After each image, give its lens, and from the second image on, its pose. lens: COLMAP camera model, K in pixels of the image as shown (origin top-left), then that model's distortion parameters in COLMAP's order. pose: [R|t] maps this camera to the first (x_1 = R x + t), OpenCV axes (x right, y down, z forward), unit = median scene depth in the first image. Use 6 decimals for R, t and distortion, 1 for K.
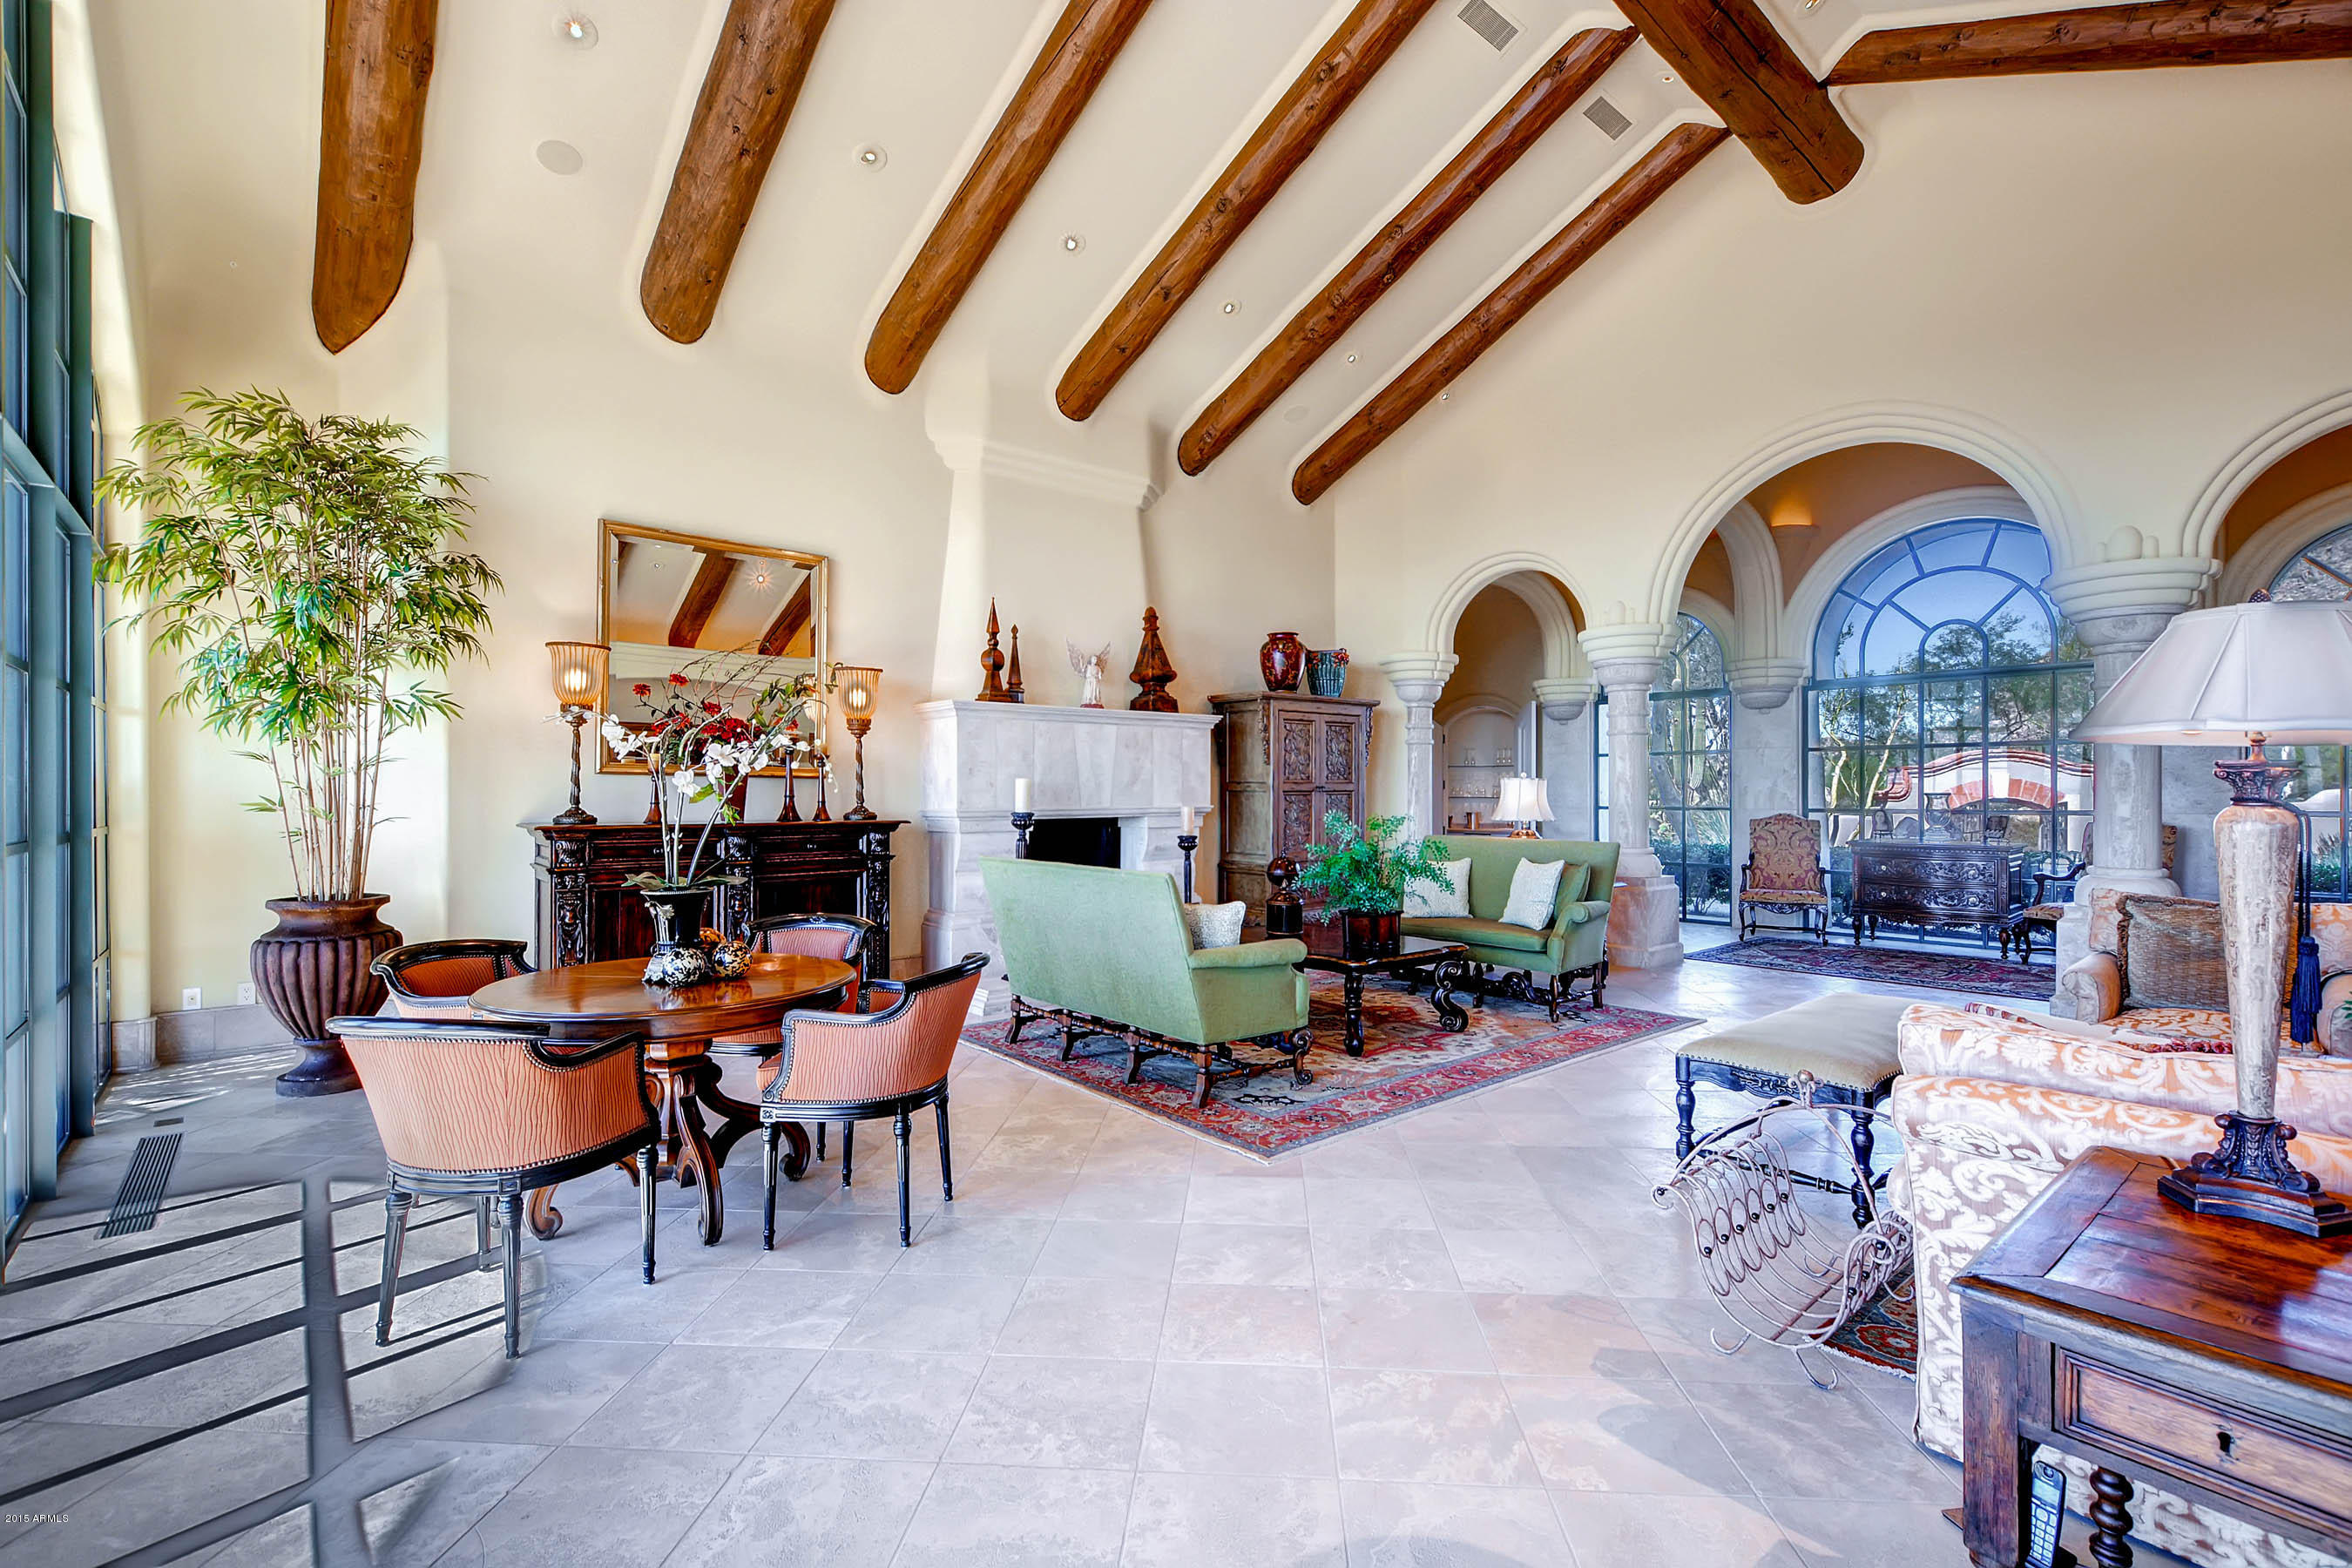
lens RADIAL K [[1040.2, 0, 1185.3], [0, 1040.2, 793.0], [0, 0, 1]] dist [0.001589, 0.000144]
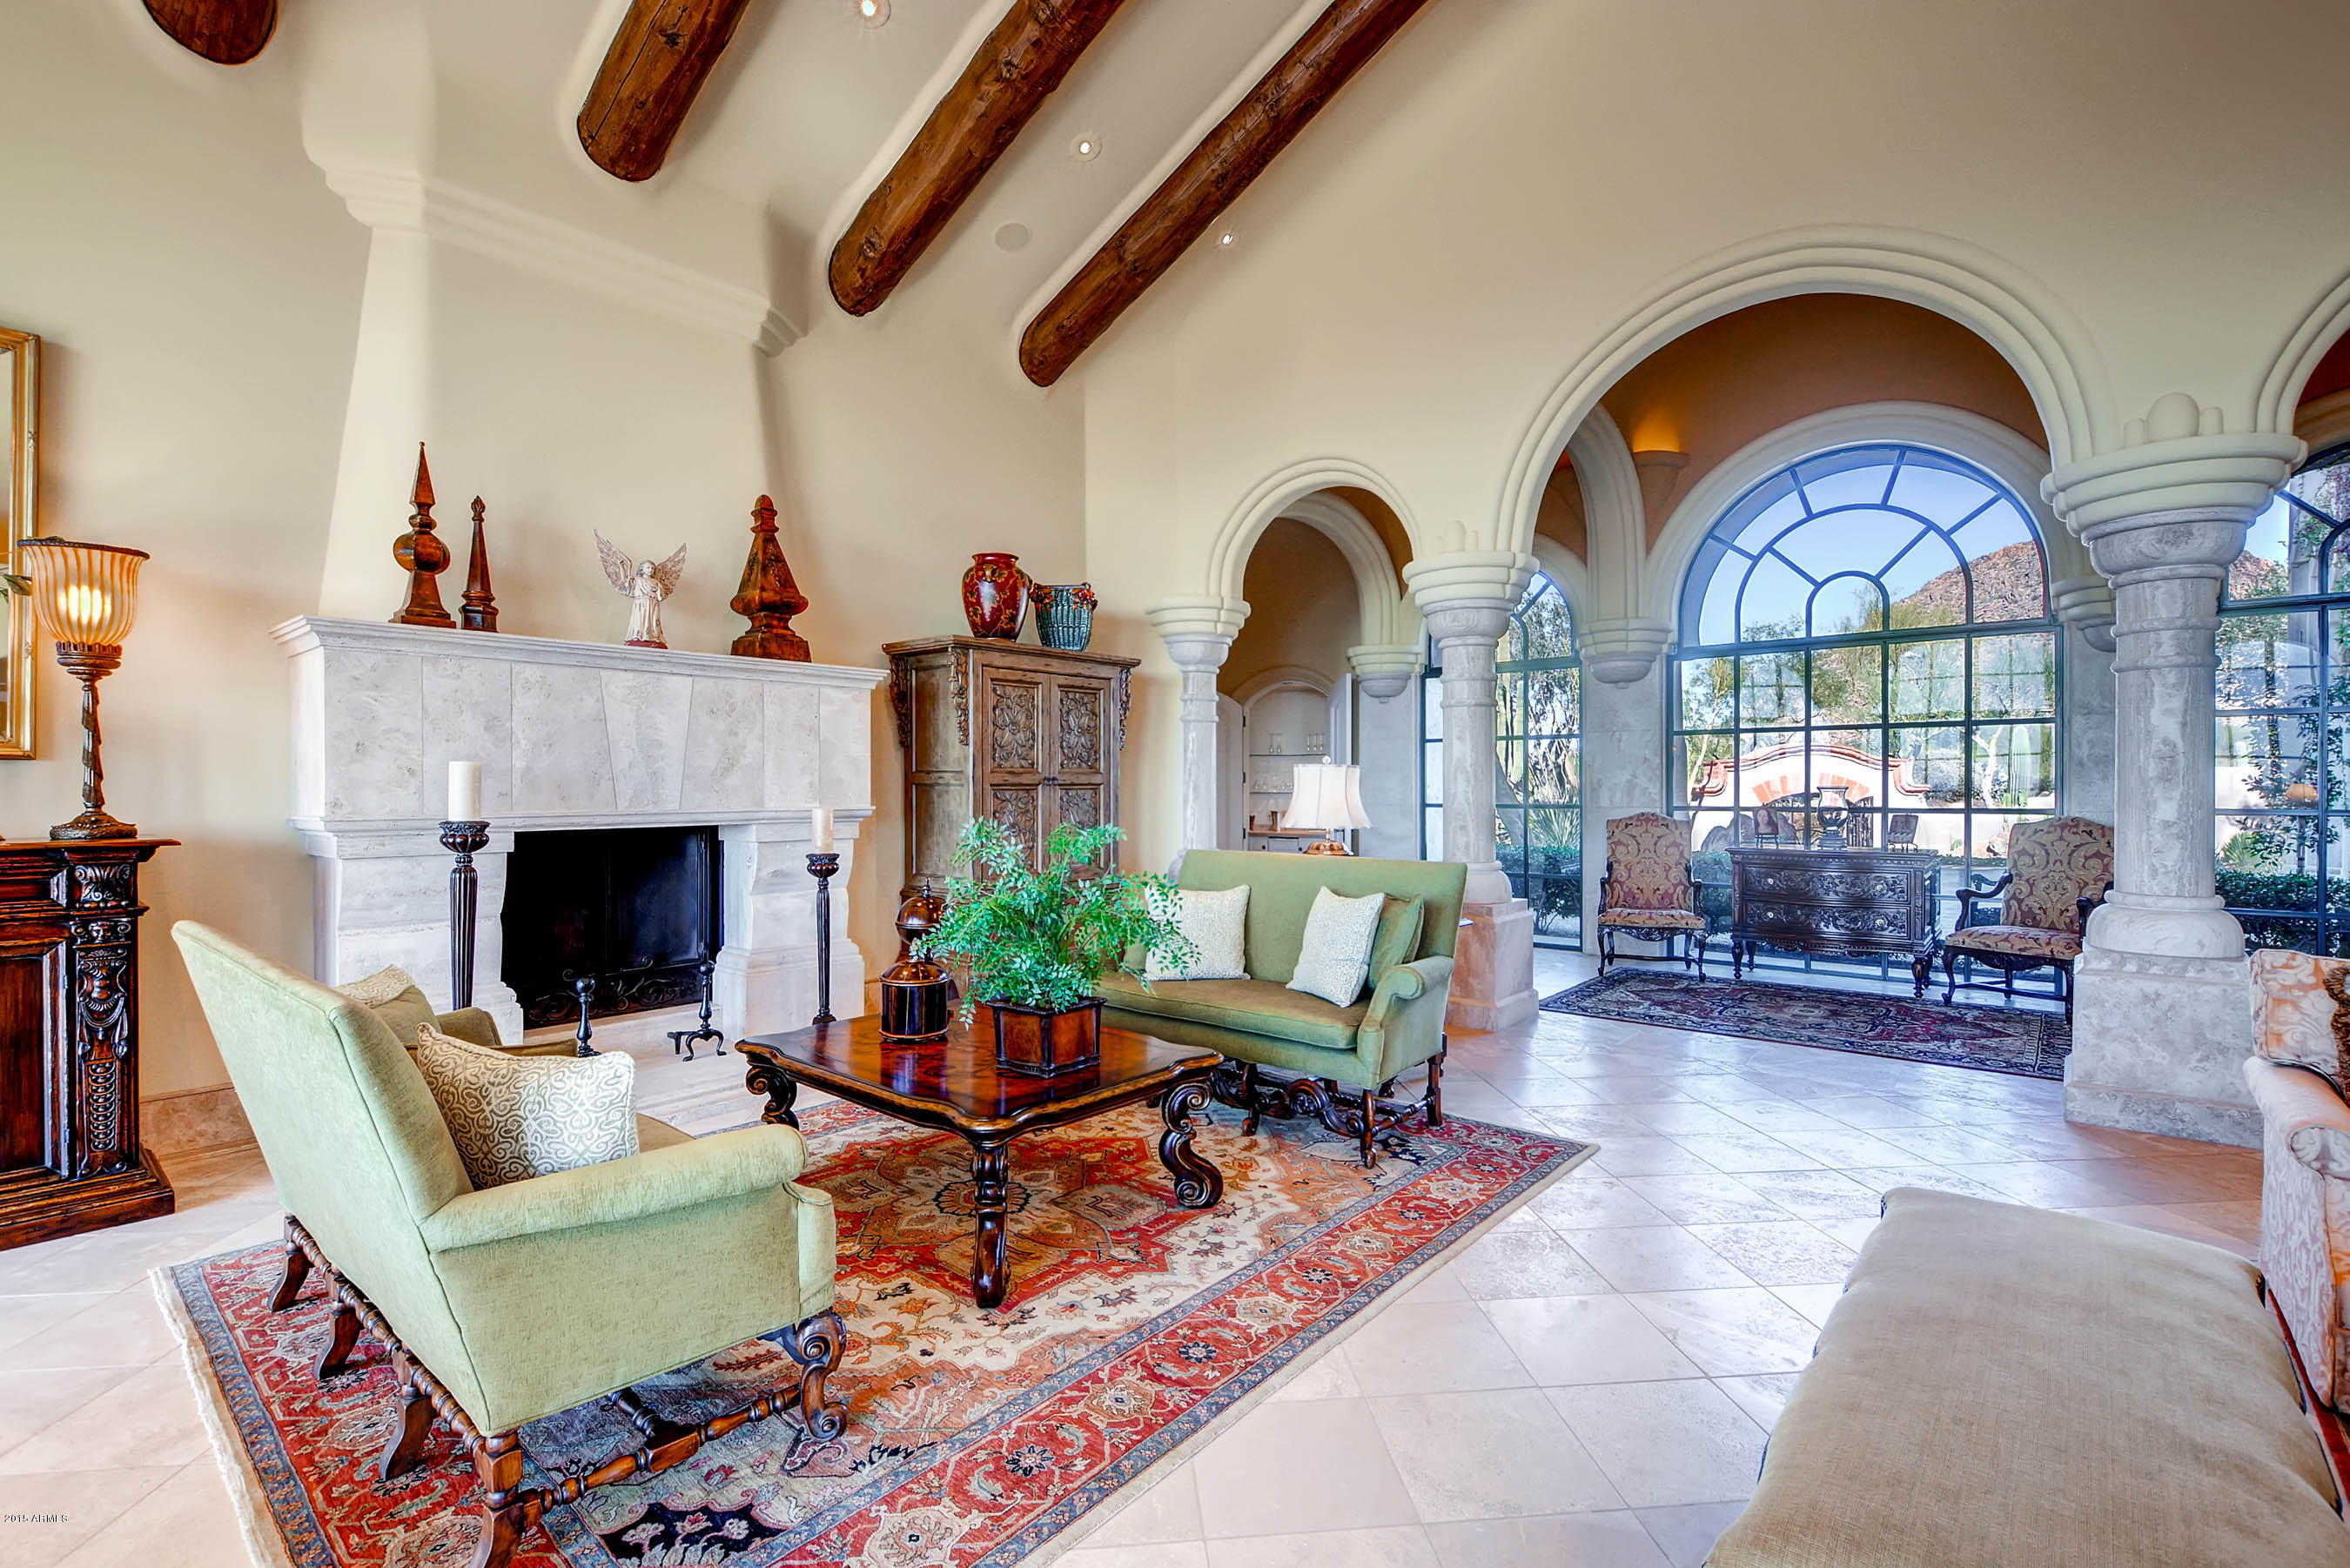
lens RADIAL K [[1046.2, 0, 1191.1], [0, 1046.2, 796.4], [0, 0, 1]] dist [0.007310, -0.008232]
pose [[0.986238, -0.002318, 0.165315, 0.118467], [0.001026, 0.999968, 0.007897, 0.000814], [-0.165328, -0.007619, 0.986209, 0.323877]]
